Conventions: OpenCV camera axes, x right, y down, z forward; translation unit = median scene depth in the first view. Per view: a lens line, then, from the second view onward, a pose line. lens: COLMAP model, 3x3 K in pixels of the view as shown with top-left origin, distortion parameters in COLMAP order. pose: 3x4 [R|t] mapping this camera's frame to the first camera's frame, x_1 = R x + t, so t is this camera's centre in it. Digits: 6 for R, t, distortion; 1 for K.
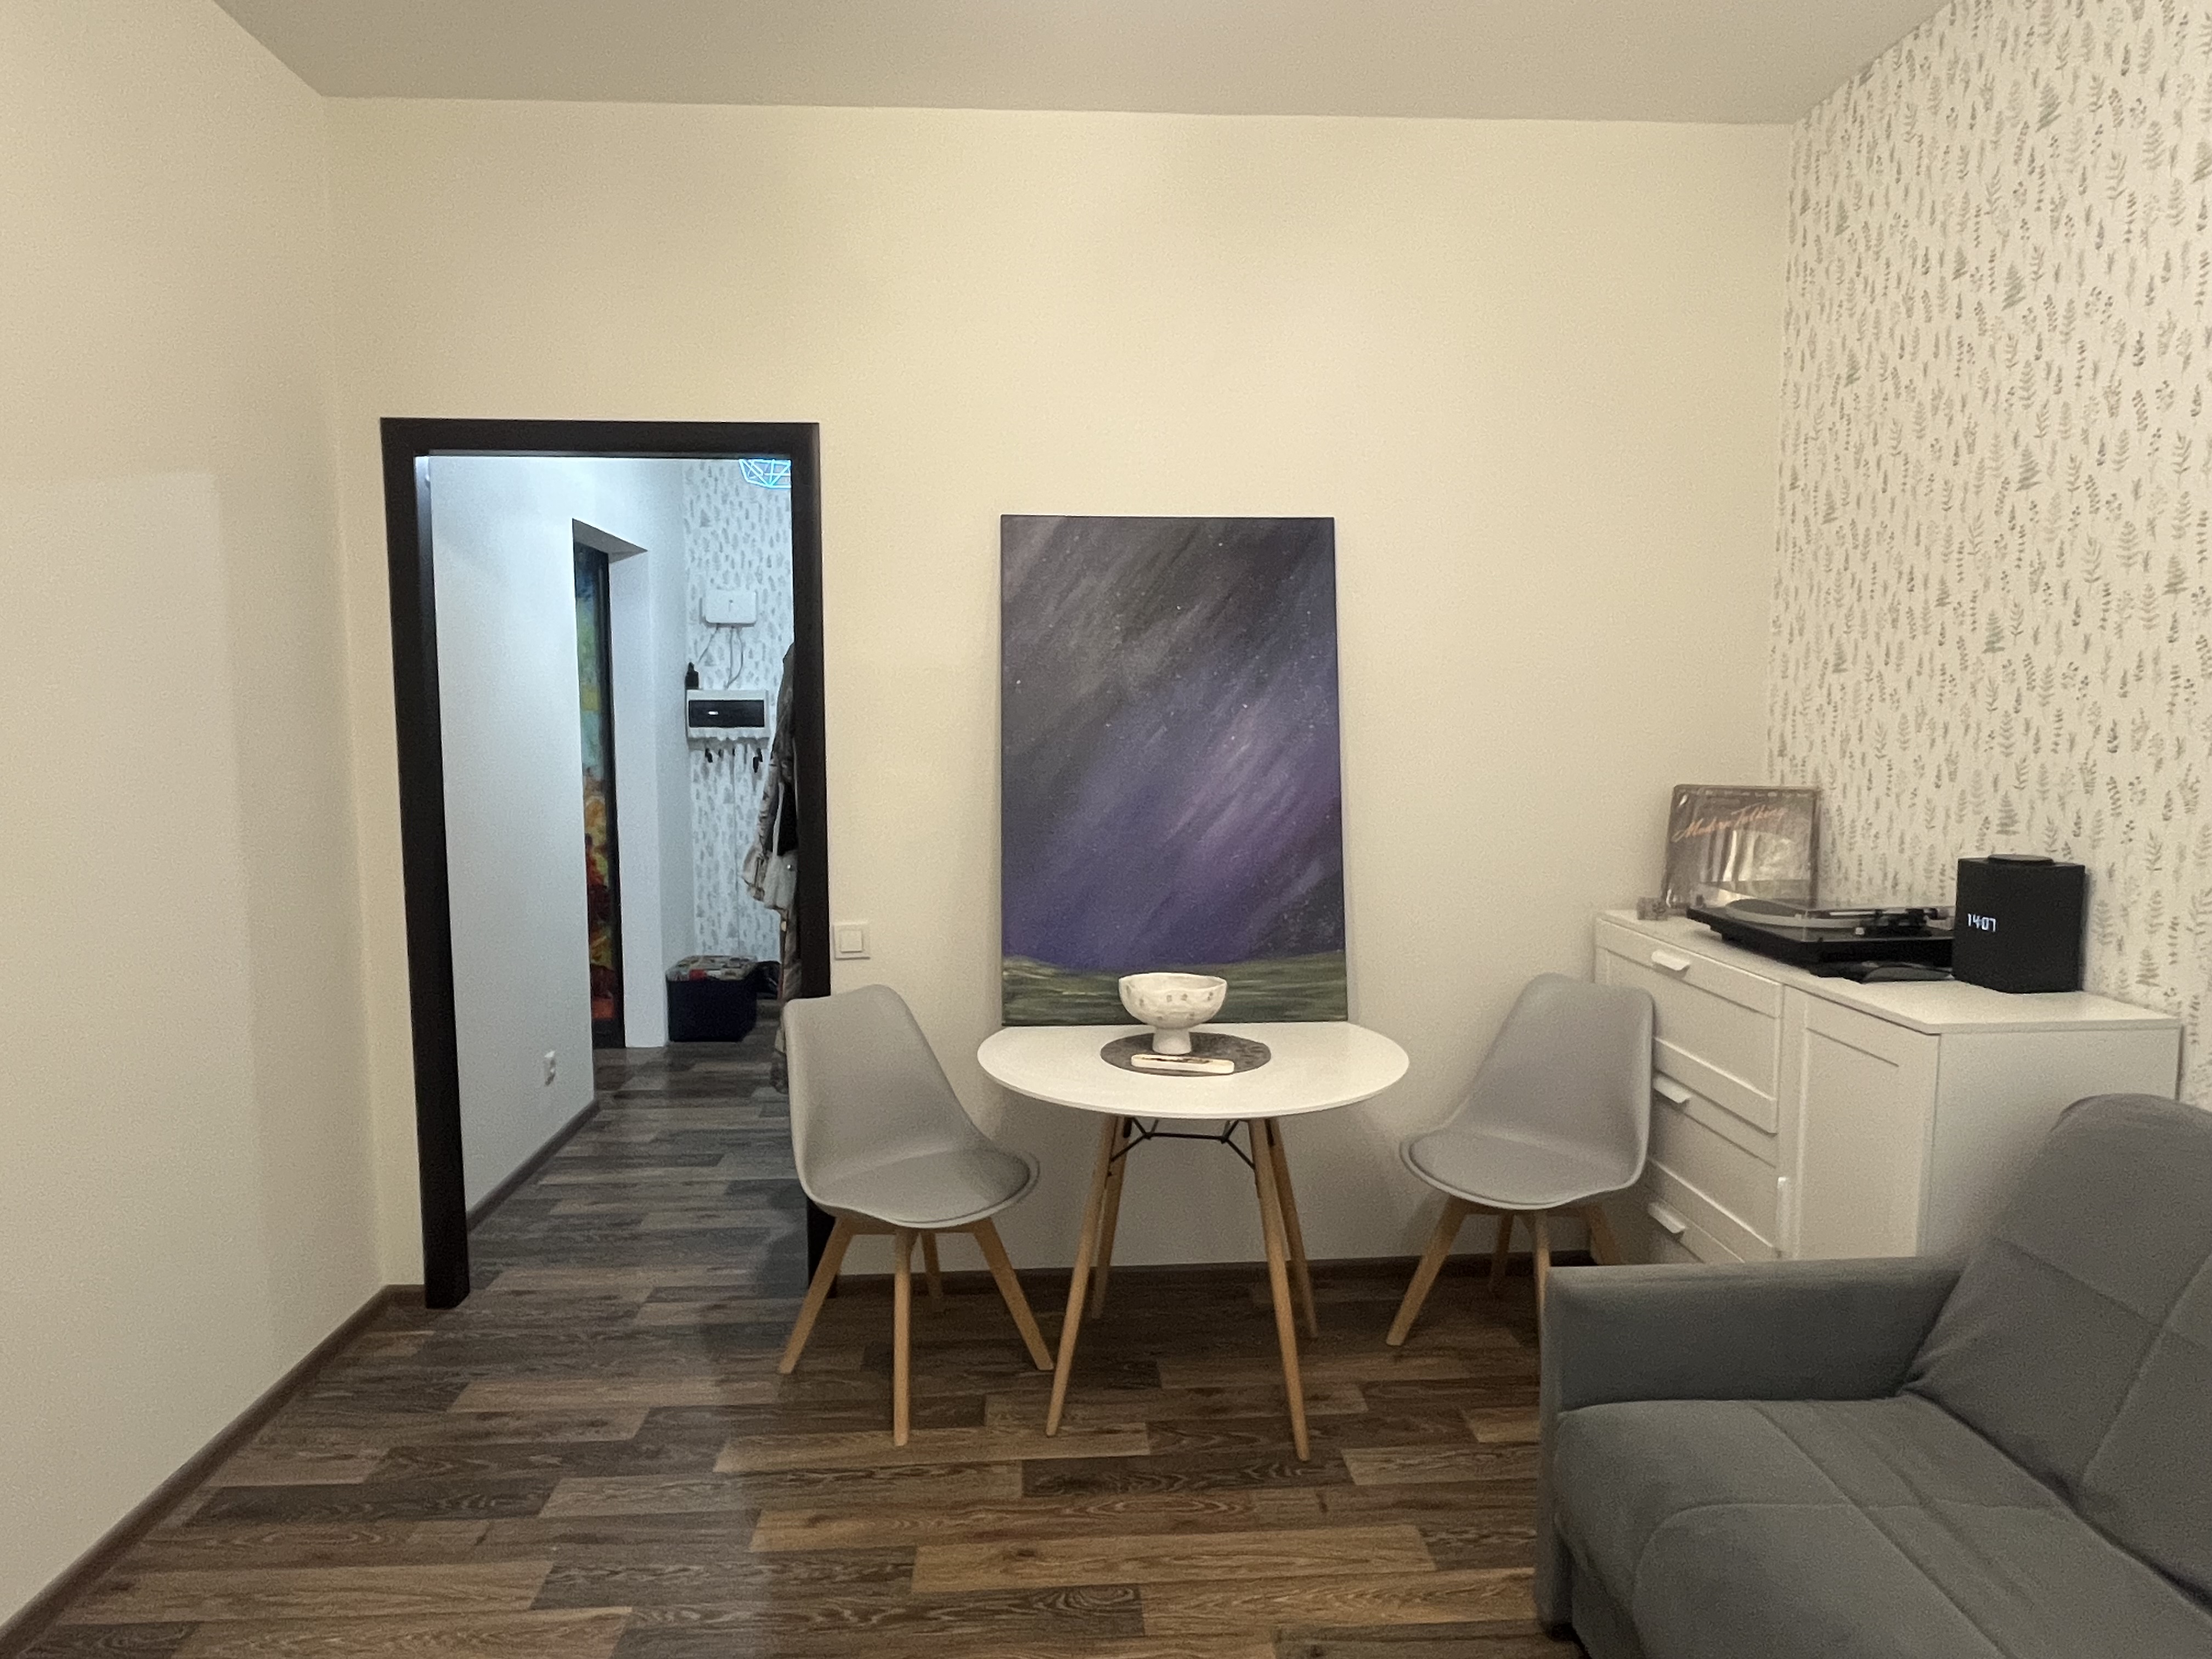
lens RADIAL K [[1299.4, 0, 1109.2], [0, 1299.4, 840.1], [0, 0, 1]] dist [-0.003989, -0.000462]
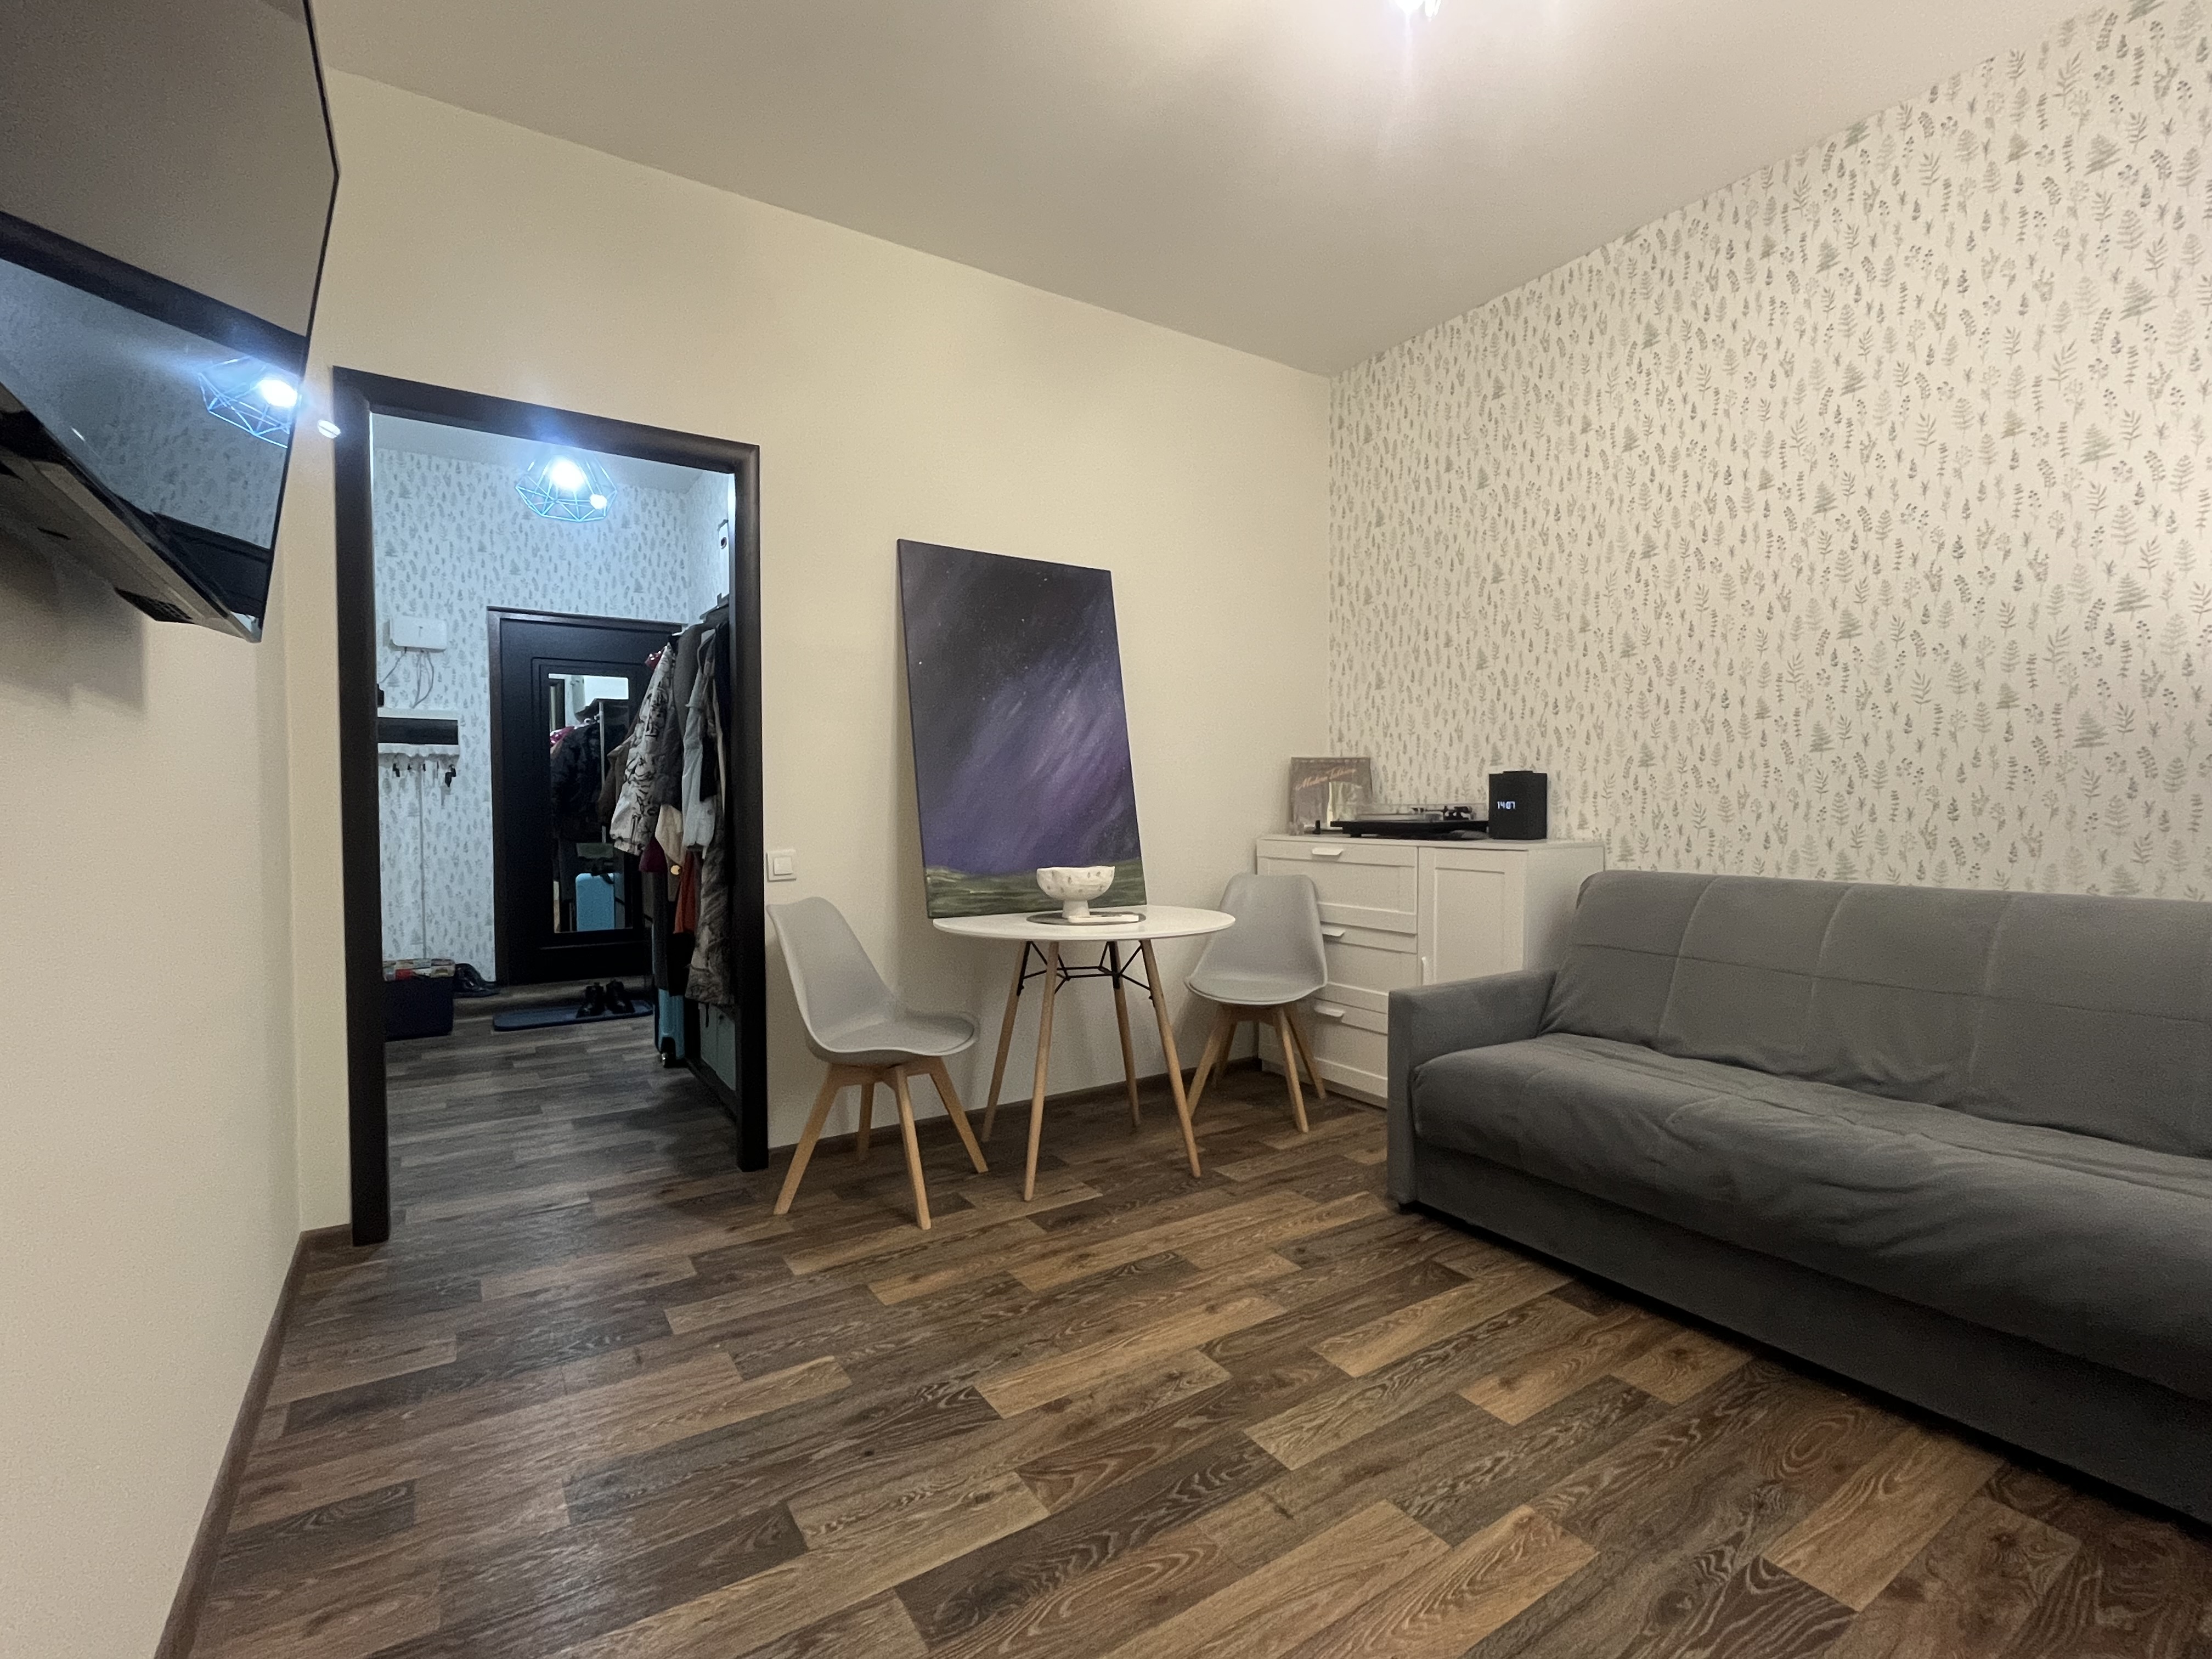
lens RADIAL K [[1008.2, 0, 1106.0], [0, 1008.2, 842.0], [0, 0, 1]] dist [-0.001465, -0.001465]
pose [[0.867252, -0.017419, 0.497565, -0.488636], [0.049509, 0.997451, -0.051375, 0.143386], [-0.495402, 0.069189, 0.865904, 0.025709]]
